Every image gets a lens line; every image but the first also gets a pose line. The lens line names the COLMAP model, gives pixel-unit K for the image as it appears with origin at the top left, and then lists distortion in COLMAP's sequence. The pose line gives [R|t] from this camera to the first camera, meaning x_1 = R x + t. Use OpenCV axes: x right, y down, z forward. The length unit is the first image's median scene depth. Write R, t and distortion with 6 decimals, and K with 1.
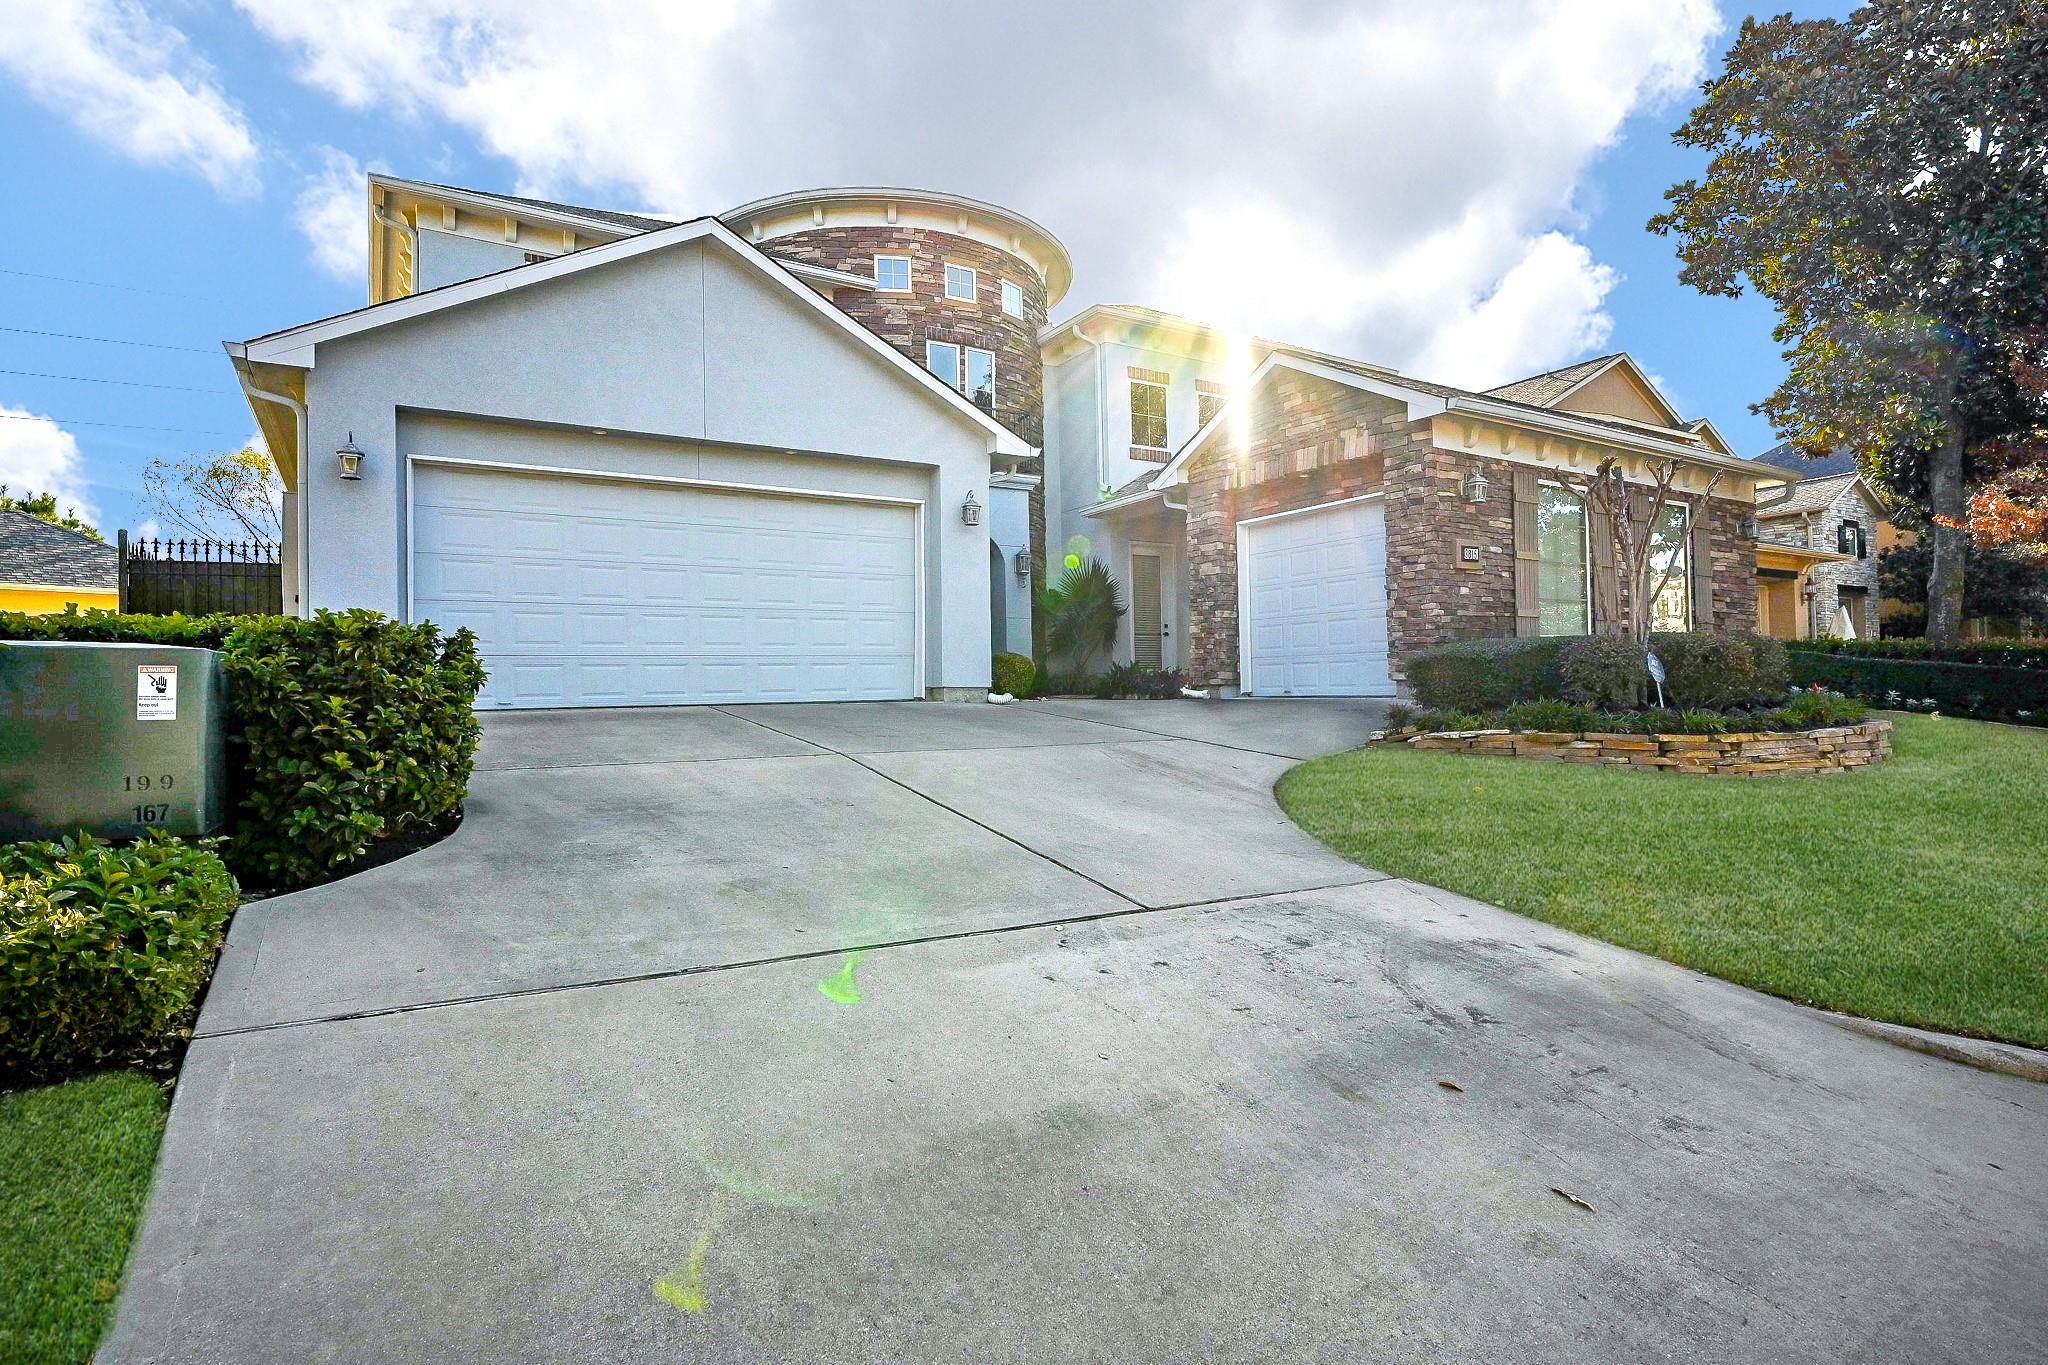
lens RADIAL K [[1056.4, 0, 1023.8], [0, 1056.4, 672.0], [0, 0, 1]] dist [0.001074, -0.000150]
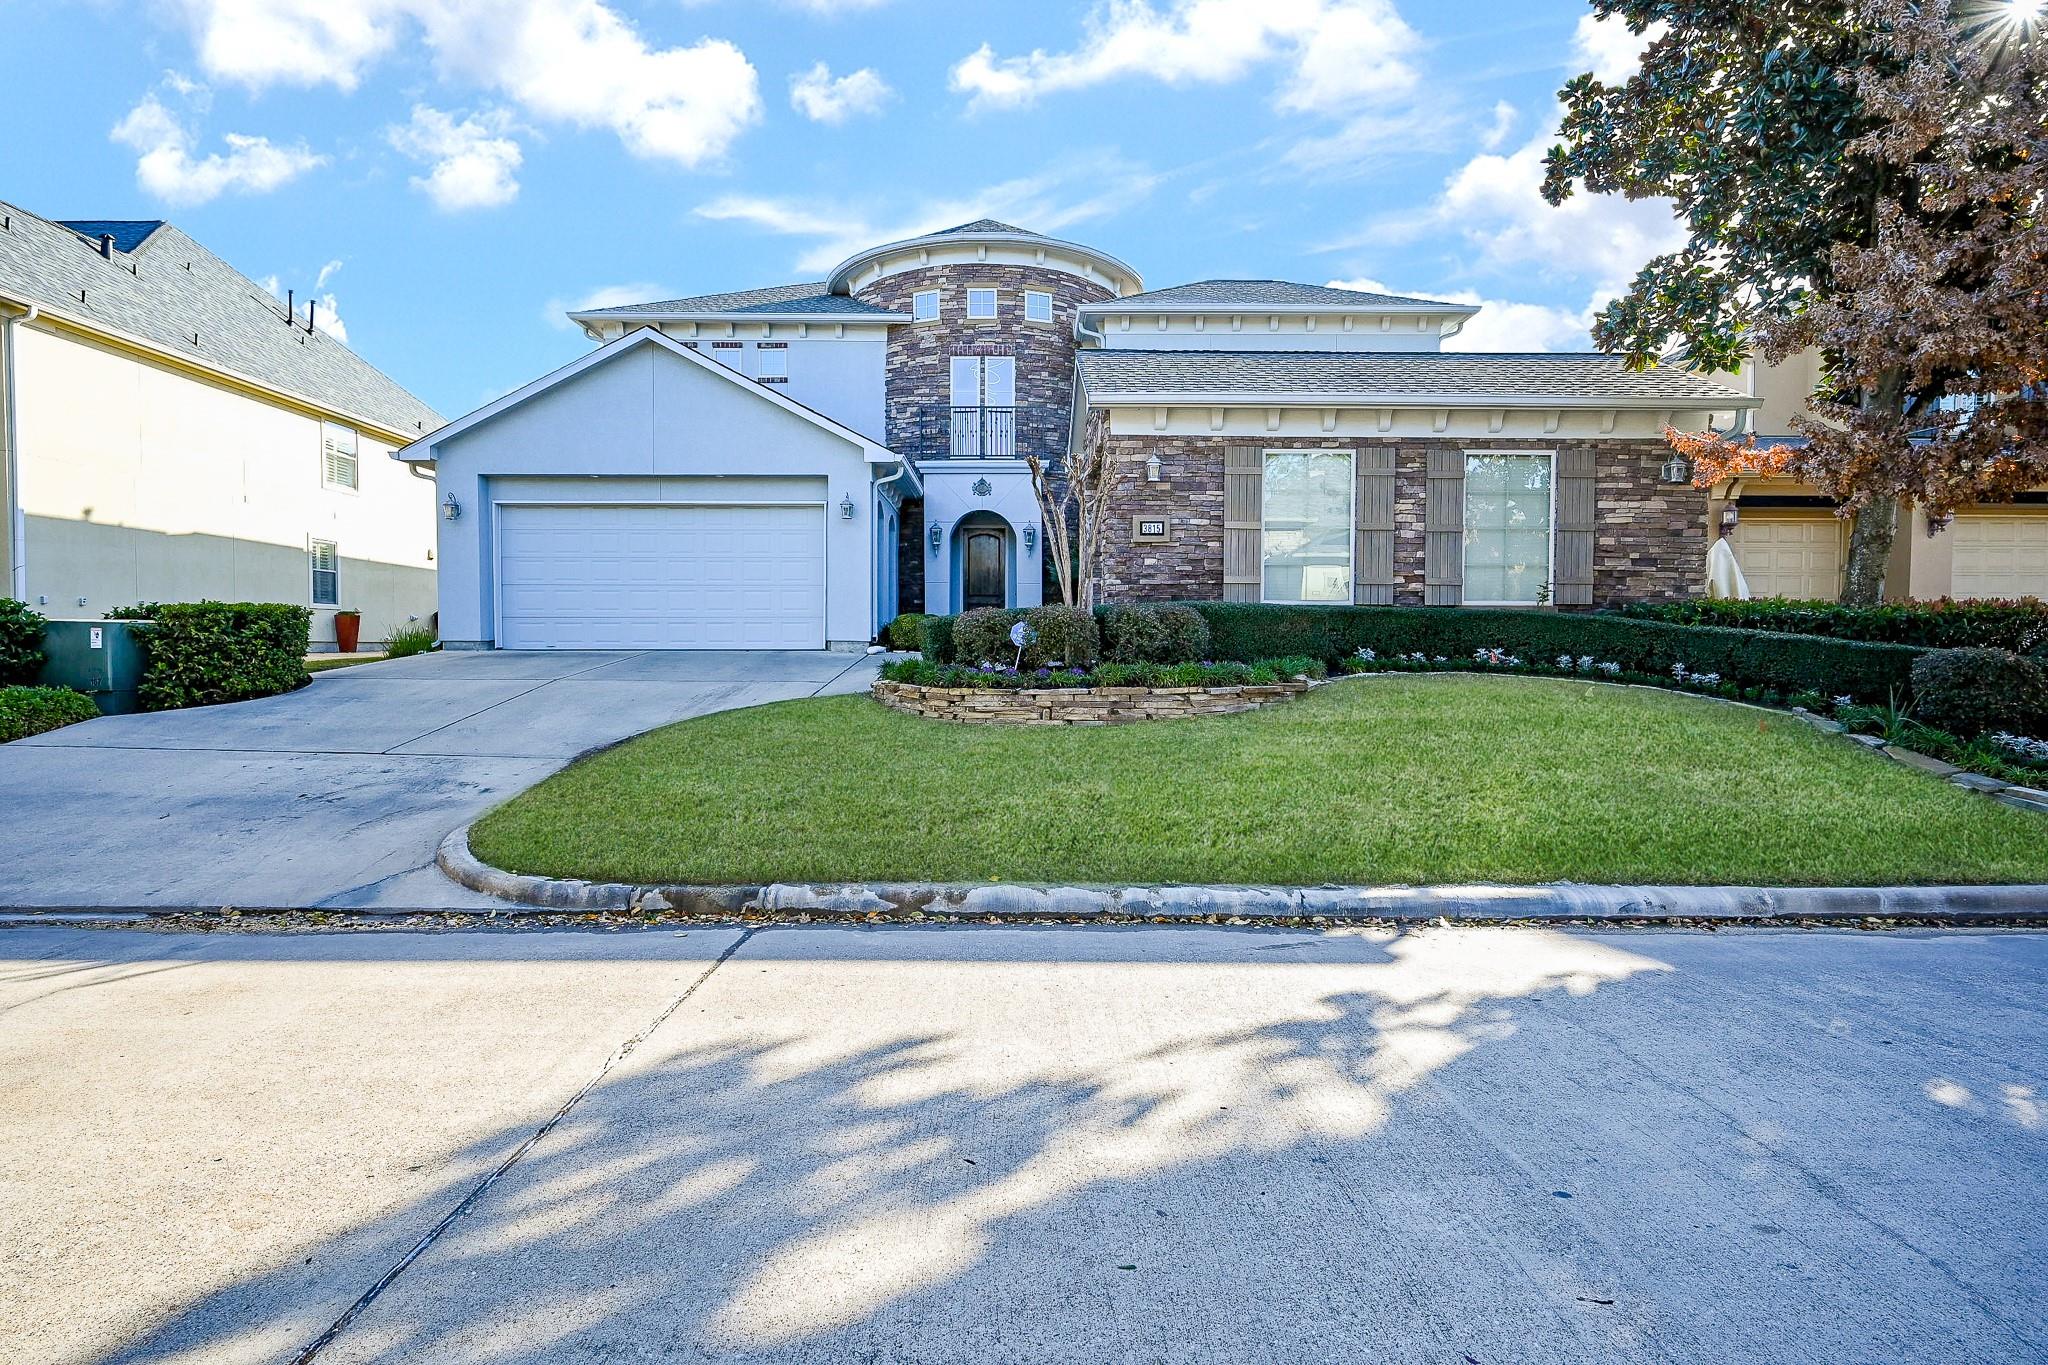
lens RADIAL K [[1056.4, 0, 1028.3], [0, 1056.4, 696.0], [0, 0, 1]] dist [0.001074, -0.000150]
pose [[0.847706, 0.044405, -0.528605, 0.847942], [-0.007530, 0.997397, 0.071709, -0.013904], [0.530413, -0.056807, 0.845834, -0.014277]]
